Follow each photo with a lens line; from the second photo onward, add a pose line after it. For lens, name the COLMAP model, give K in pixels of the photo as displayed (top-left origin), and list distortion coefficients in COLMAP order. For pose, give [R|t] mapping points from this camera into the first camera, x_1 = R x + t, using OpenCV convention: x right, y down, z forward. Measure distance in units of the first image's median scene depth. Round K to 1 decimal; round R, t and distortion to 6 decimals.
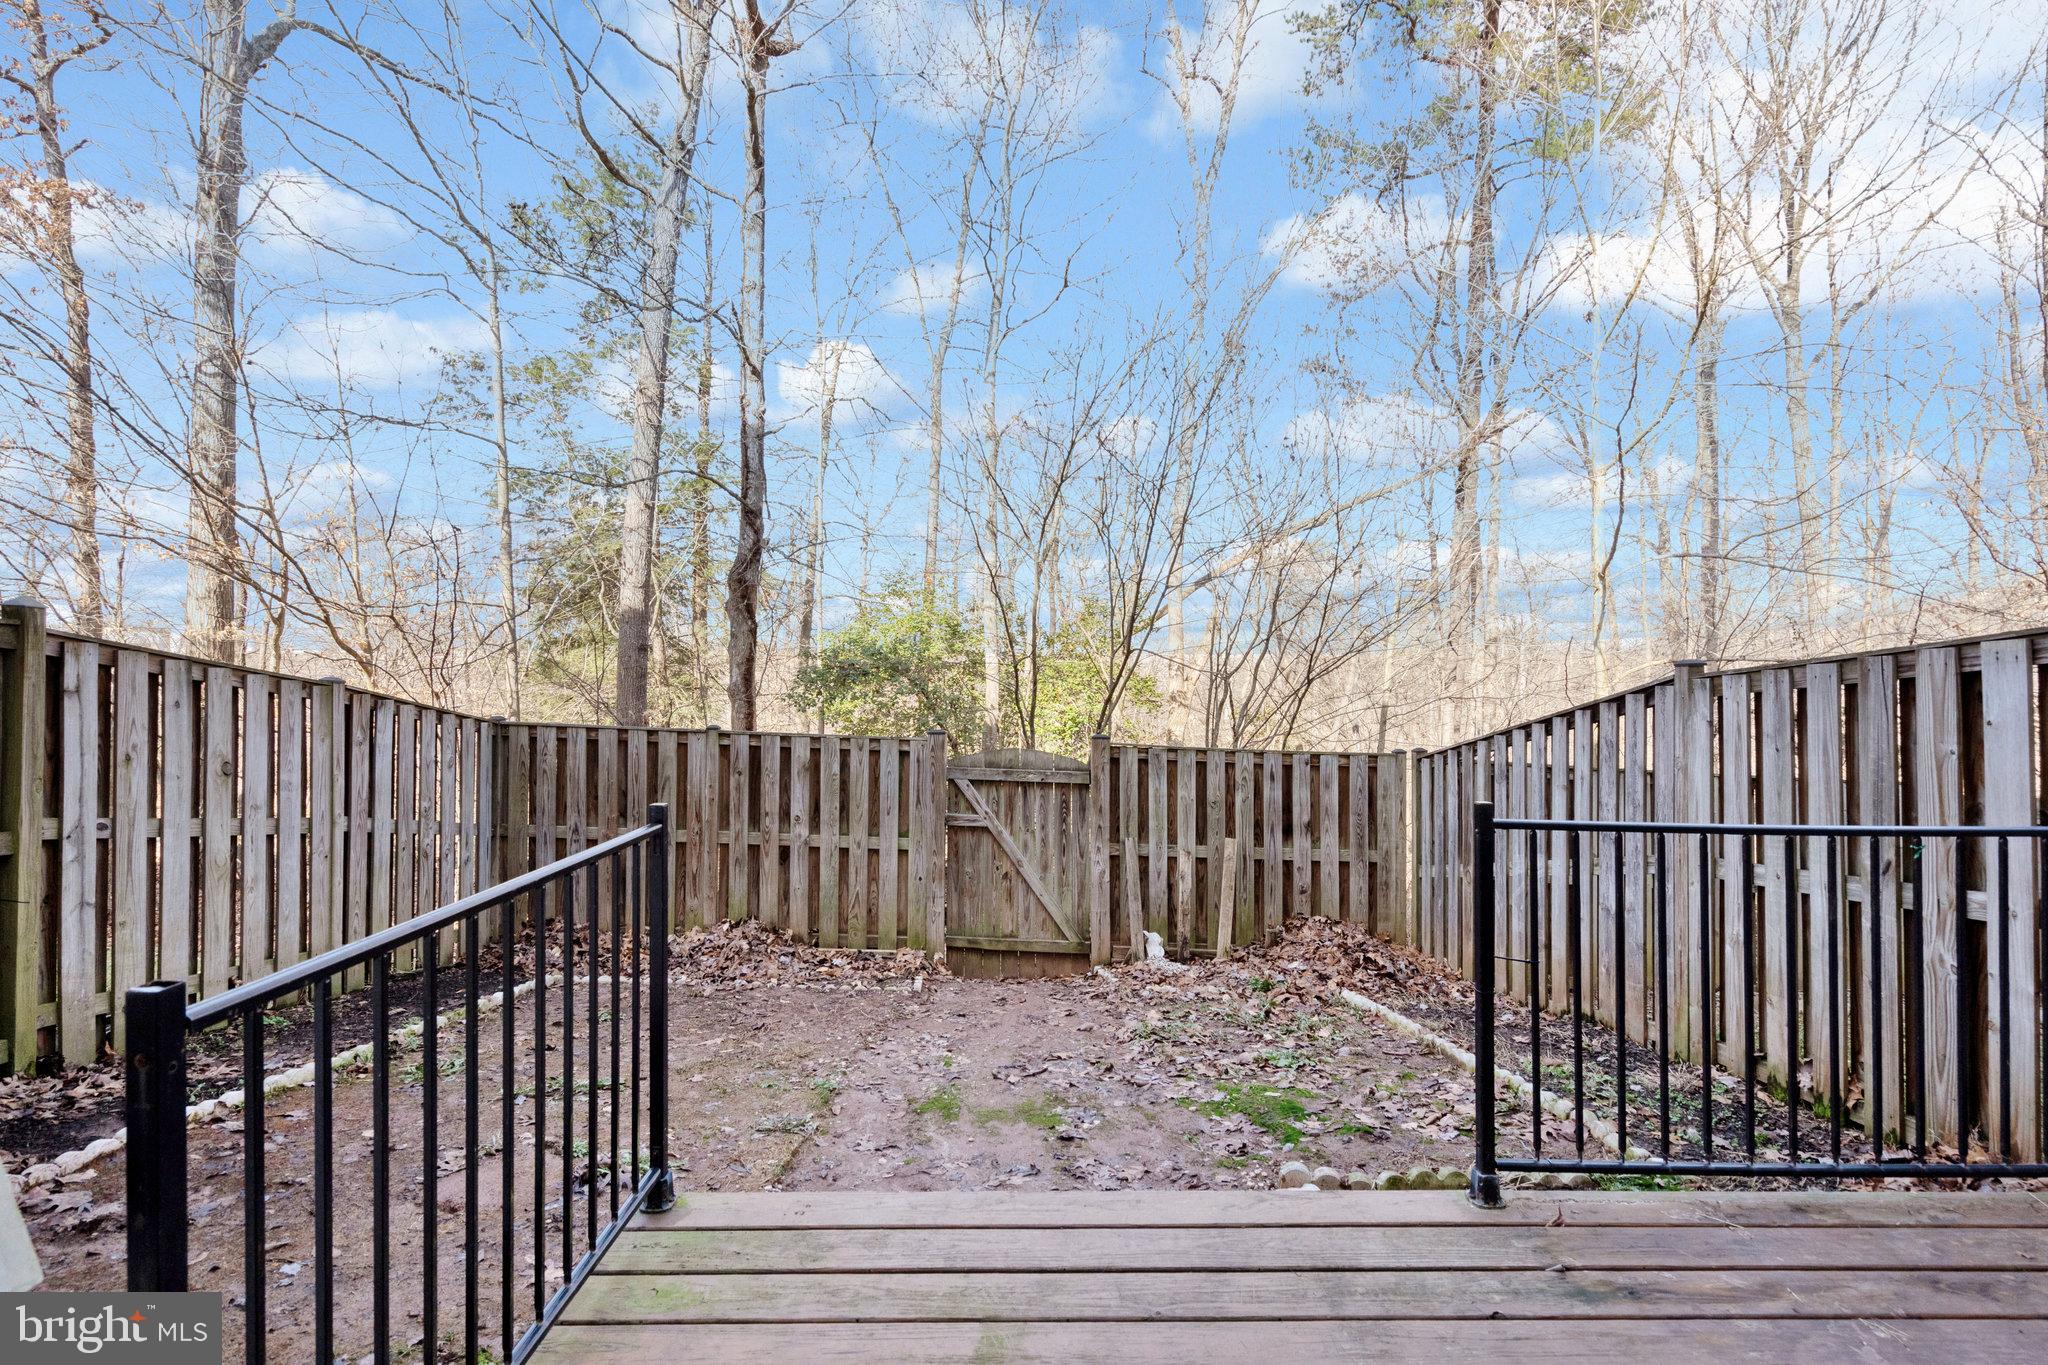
lens RADIAL K [[952.0, 0, 1026.8], [0, 952.0, 686.4], [0, 0, 1]] dist [-0.004526, 0.000257]
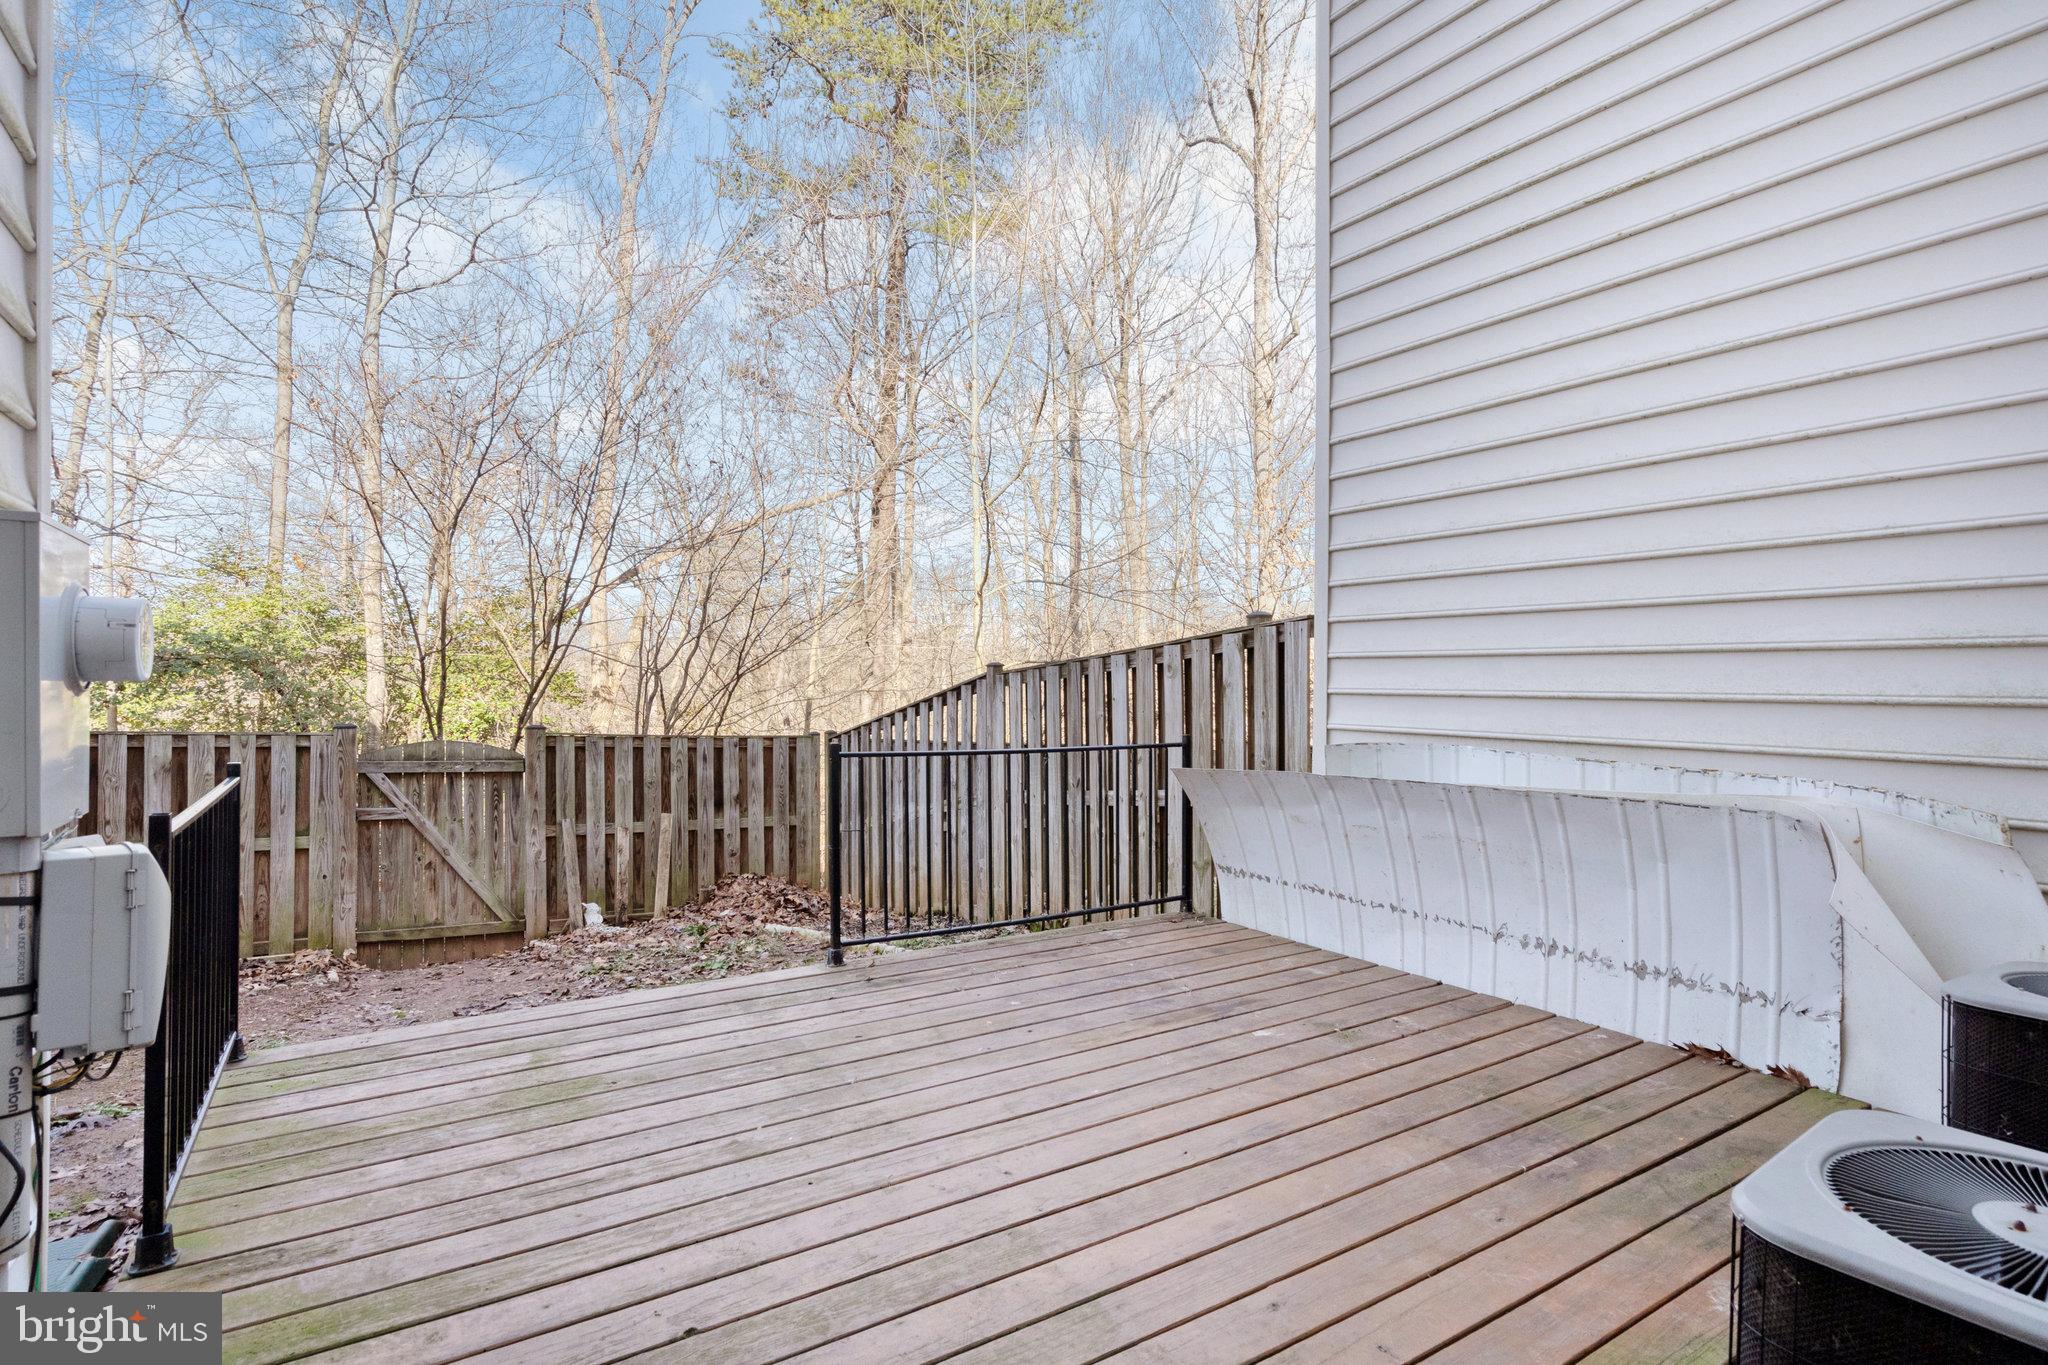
lens RADIAL K [[952.0, 0, 1136.2], [0, 952.0, 688.6], [0, 0, 1]] dist [-0.004526, 0.000257]
pose [[0.776763, -0.005351, 0.629771, -0.068431], [0.001056, 0.999974, 0.007194, 0.002342], [-0.629792, -0.004923, 0.776748, -0.250452]]
